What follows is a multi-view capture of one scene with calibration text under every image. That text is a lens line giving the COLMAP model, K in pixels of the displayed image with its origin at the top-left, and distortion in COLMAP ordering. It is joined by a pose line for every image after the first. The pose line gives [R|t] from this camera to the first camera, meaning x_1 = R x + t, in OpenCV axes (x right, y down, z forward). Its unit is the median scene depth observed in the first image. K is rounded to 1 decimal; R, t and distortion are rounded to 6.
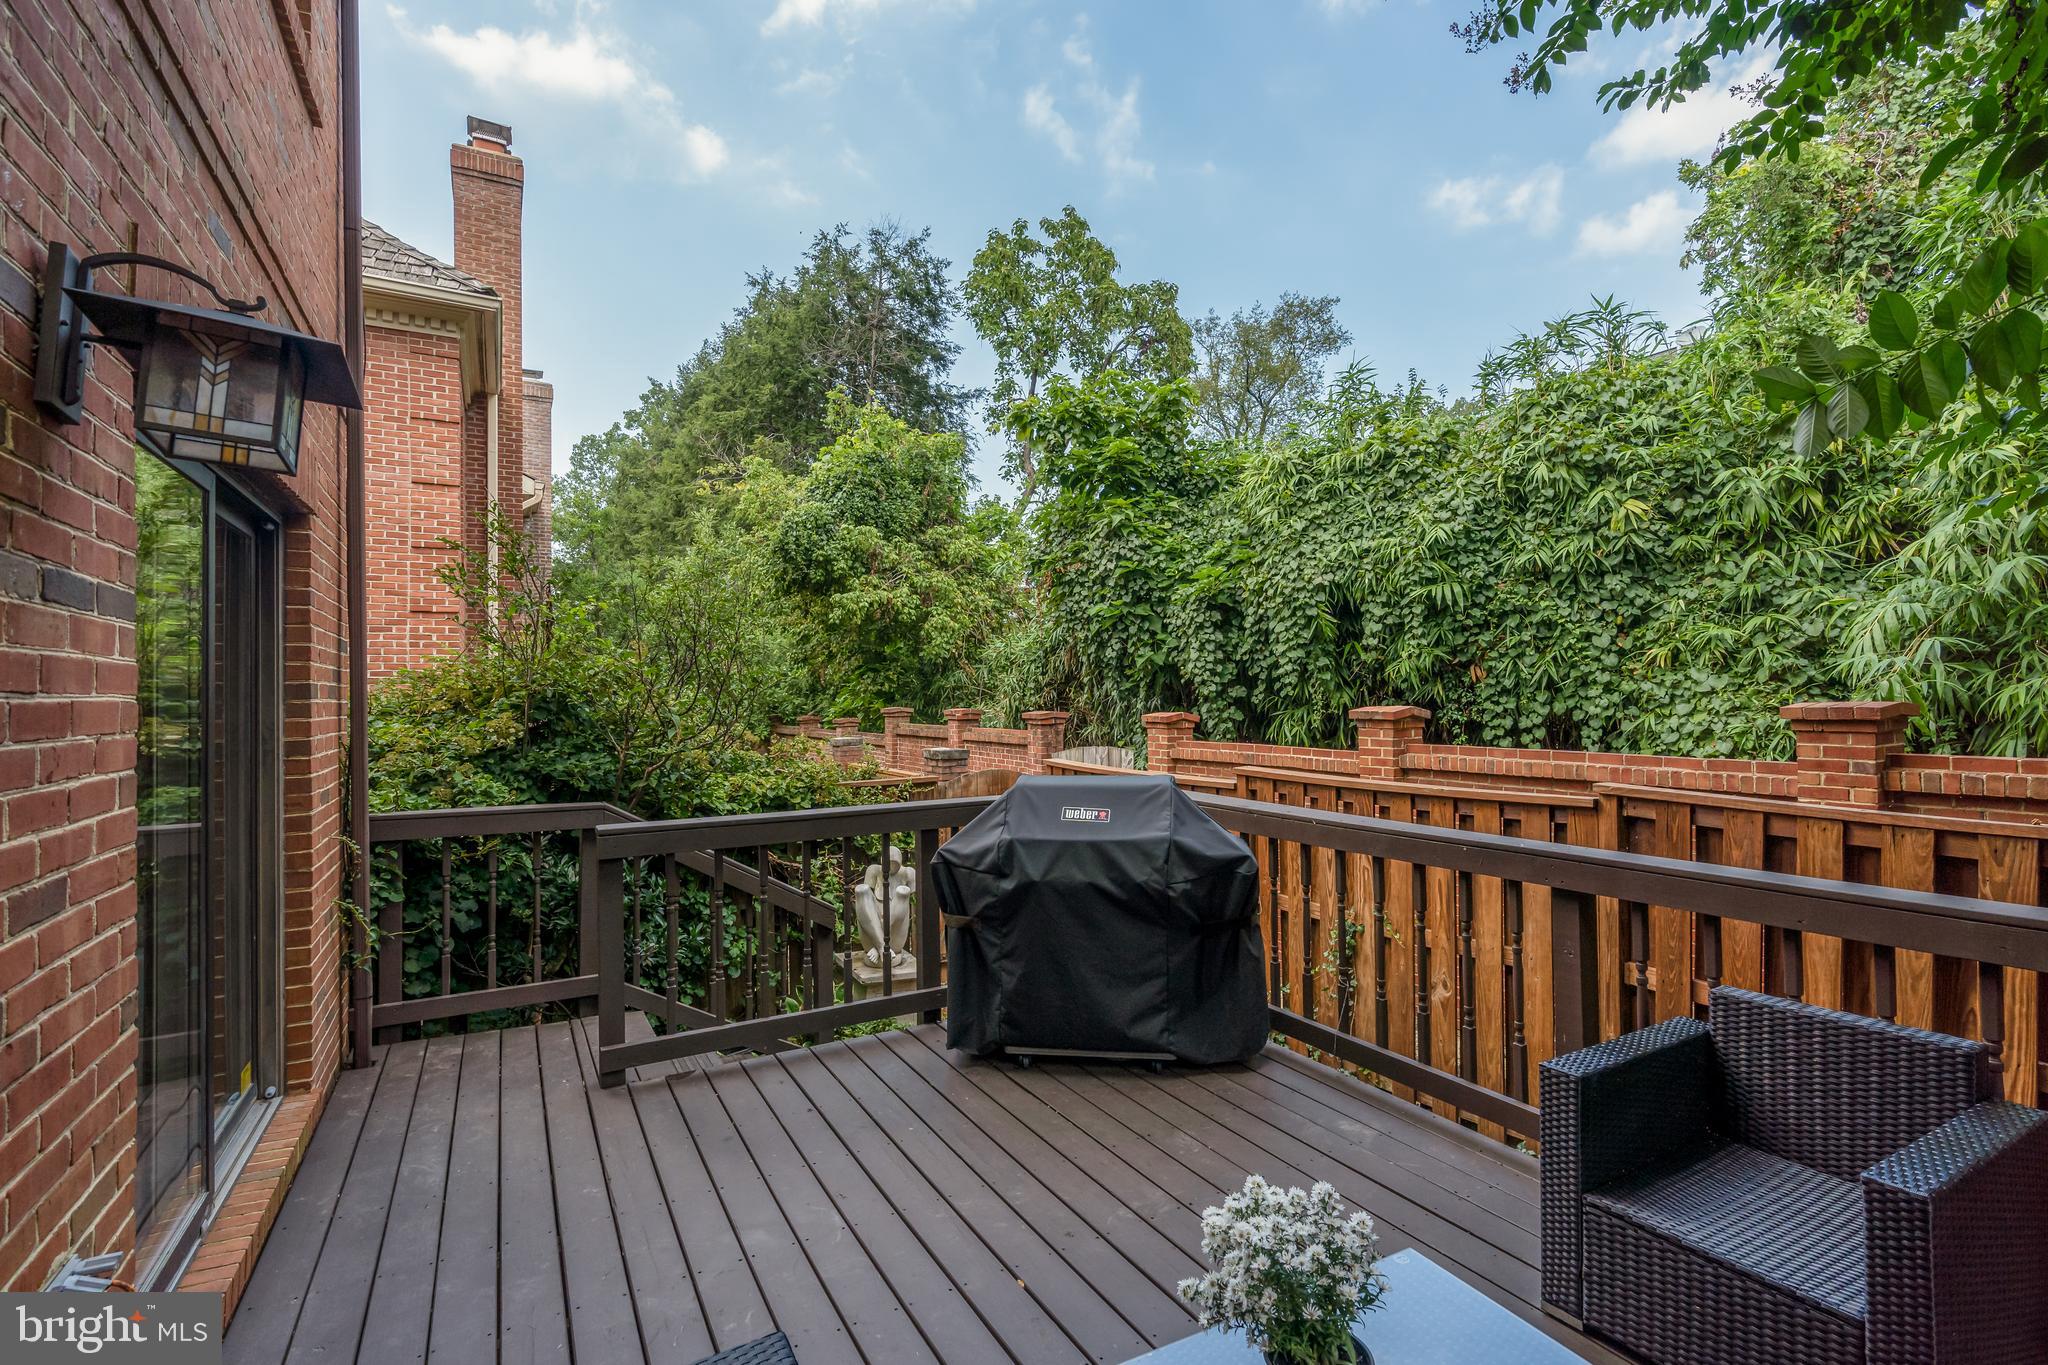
lens RADIAL K [[922.6, 0, 1024.0], [0, 922.6, 682.5], [0, 0, 1]] dist [-0.000521, 0.000058]
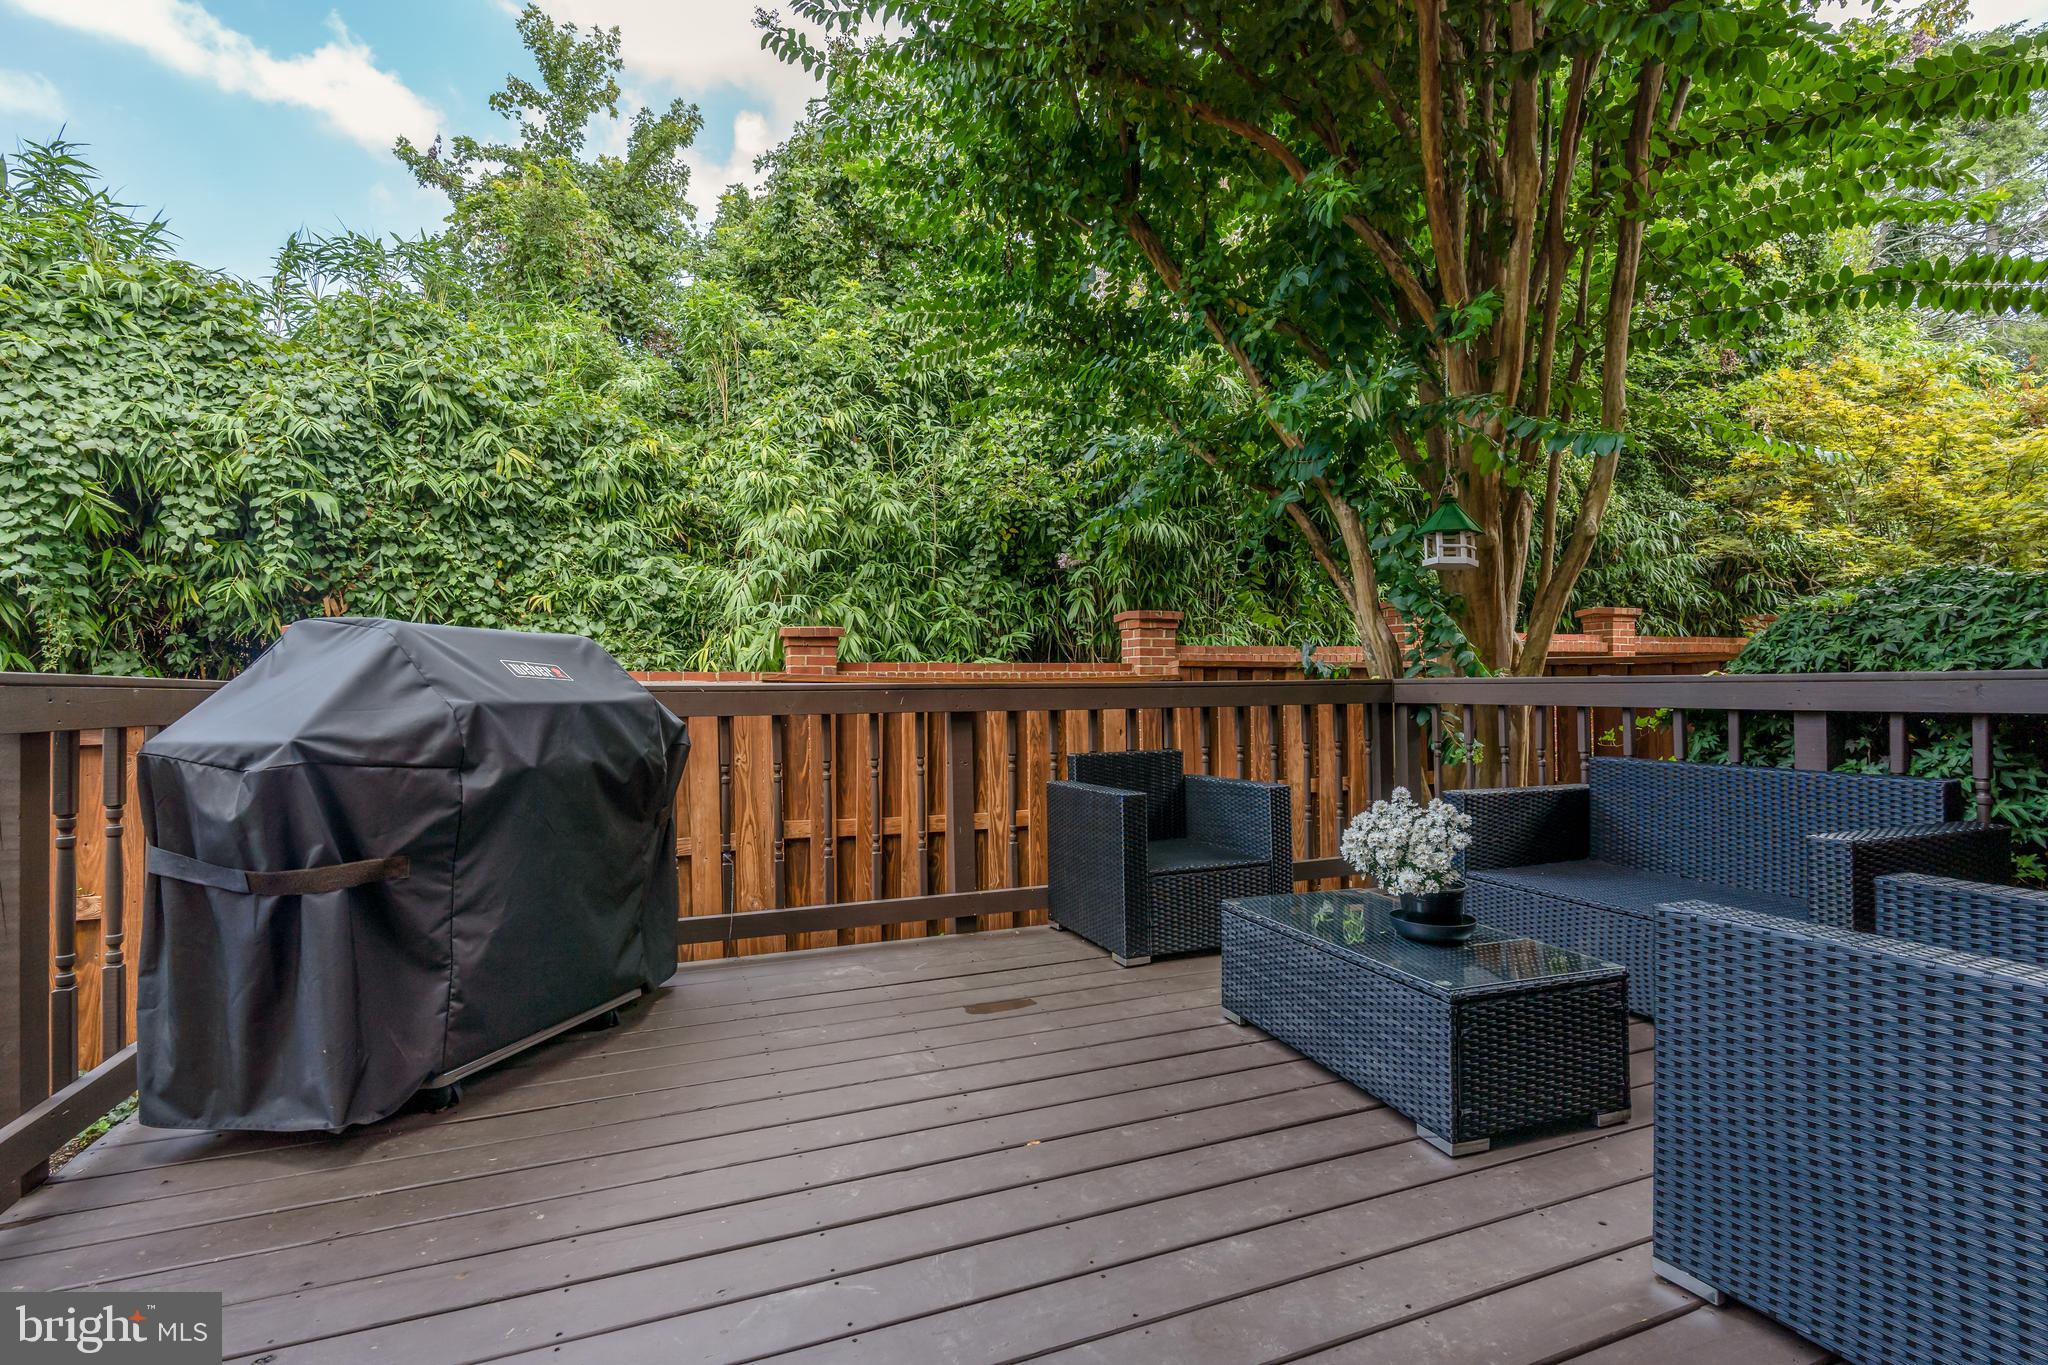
lens RADIAL K [[940.1, 0, 973.2], [0, 940.1, 697.7], [0, 0, 1]] dist [0.003427, 0.001023]
pose [[0.178127, 0.017456, 0.983853, -0.272513], [-0.013555, 0.999791, -0.015285, 0.085835], [-0.983914, -0.010613, 0.178326, 0.294272]]
